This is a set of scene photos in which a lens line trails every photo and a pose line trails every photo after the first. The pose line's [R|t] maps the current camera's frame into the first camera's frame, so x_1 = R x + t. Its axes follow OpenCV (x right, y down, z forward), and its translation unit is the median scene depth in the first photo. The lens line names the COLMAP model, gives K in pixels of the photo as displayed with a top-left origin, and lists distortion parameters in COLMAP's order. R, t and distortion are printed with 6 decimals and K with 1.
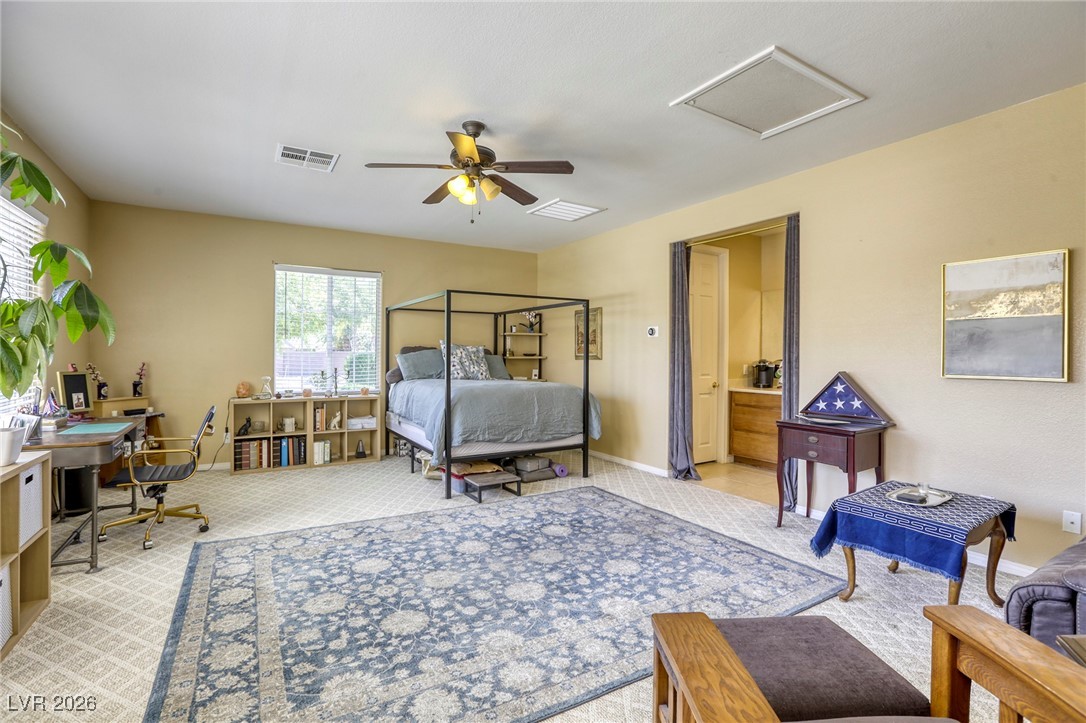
lens RADIAL K [[495.5, 0, 536.0], [0, 495.5, 361.1], [0, 0, 1]] dist [-0.052724, 0.019200]
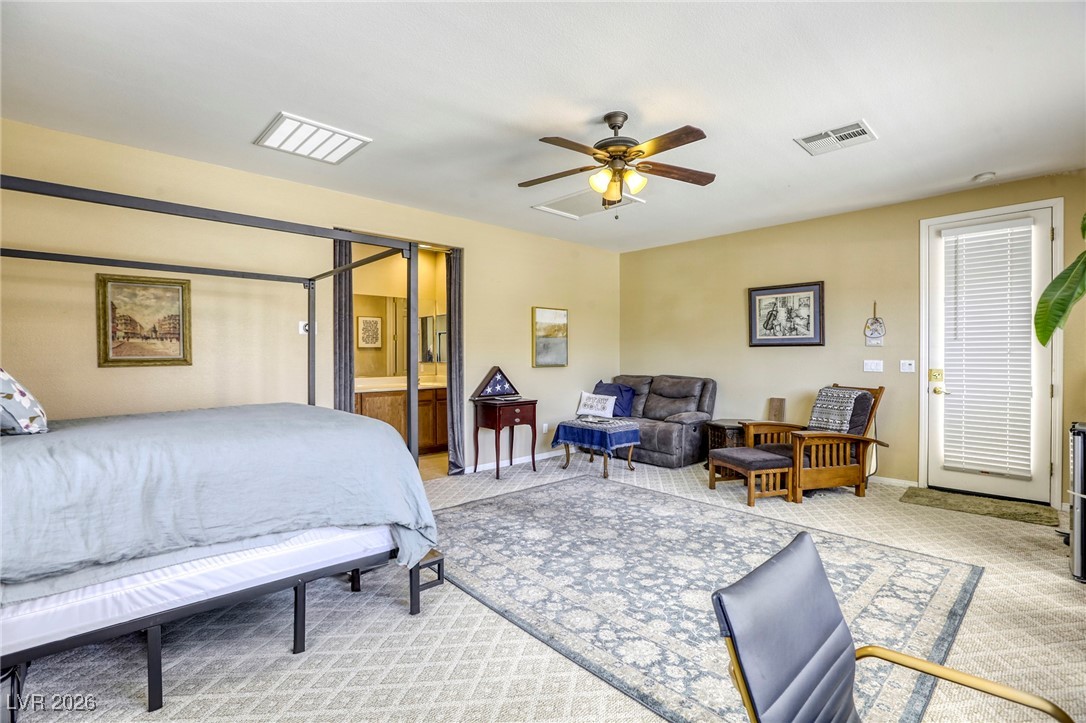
lens RADIAL K [[495.5, 0, 536.0], [0, 495.5, 361.1], [0, 0, 1]] dist [-0.052724, 0.019200]
pose [[-0.197963, -0.014481, 0.980103, -1.068381], [0.015515, 0.999719, 0.017904, -0.023902], [-0.980087, 0.018751, -0.197682, 1.384199]]
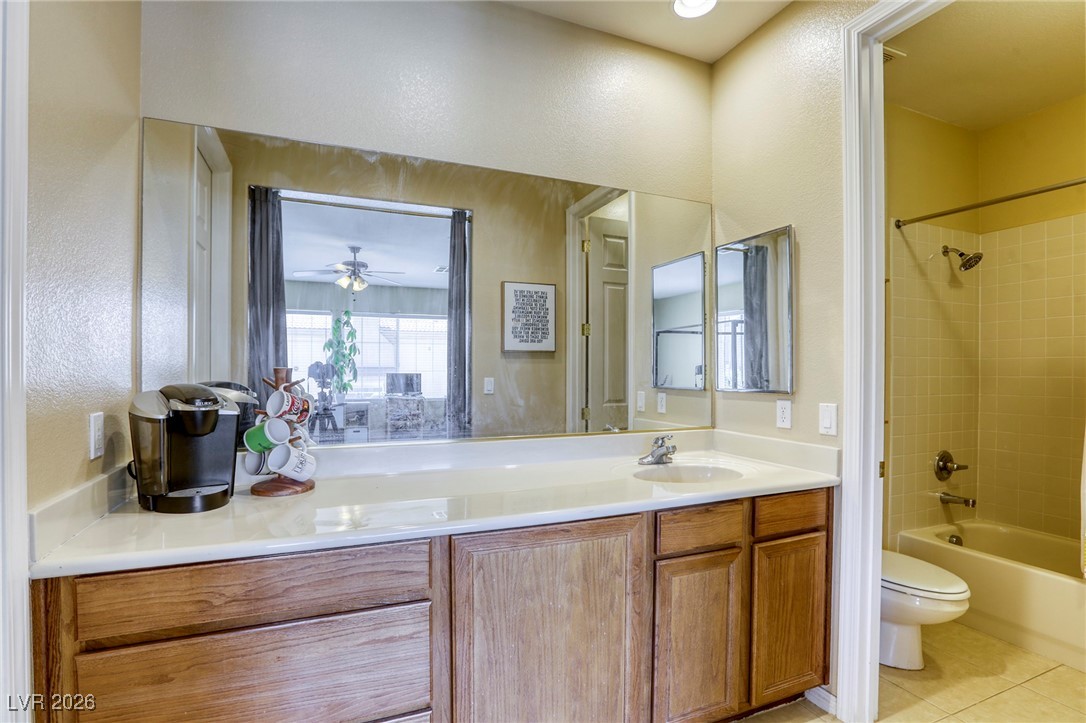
lens RADIAL K [[495.5, 0, 536.0], [0, 495.5, 361.1], [0, 0, 1]] dist [-0.052724, 0.019200]
pose [[0.158610, 0.022321, 0.987089, 0.493540], [0.018766, 0.999496, -0.025617, -0.010415], [-0.987163, 0.022587, 0.158111, 1.529010]]
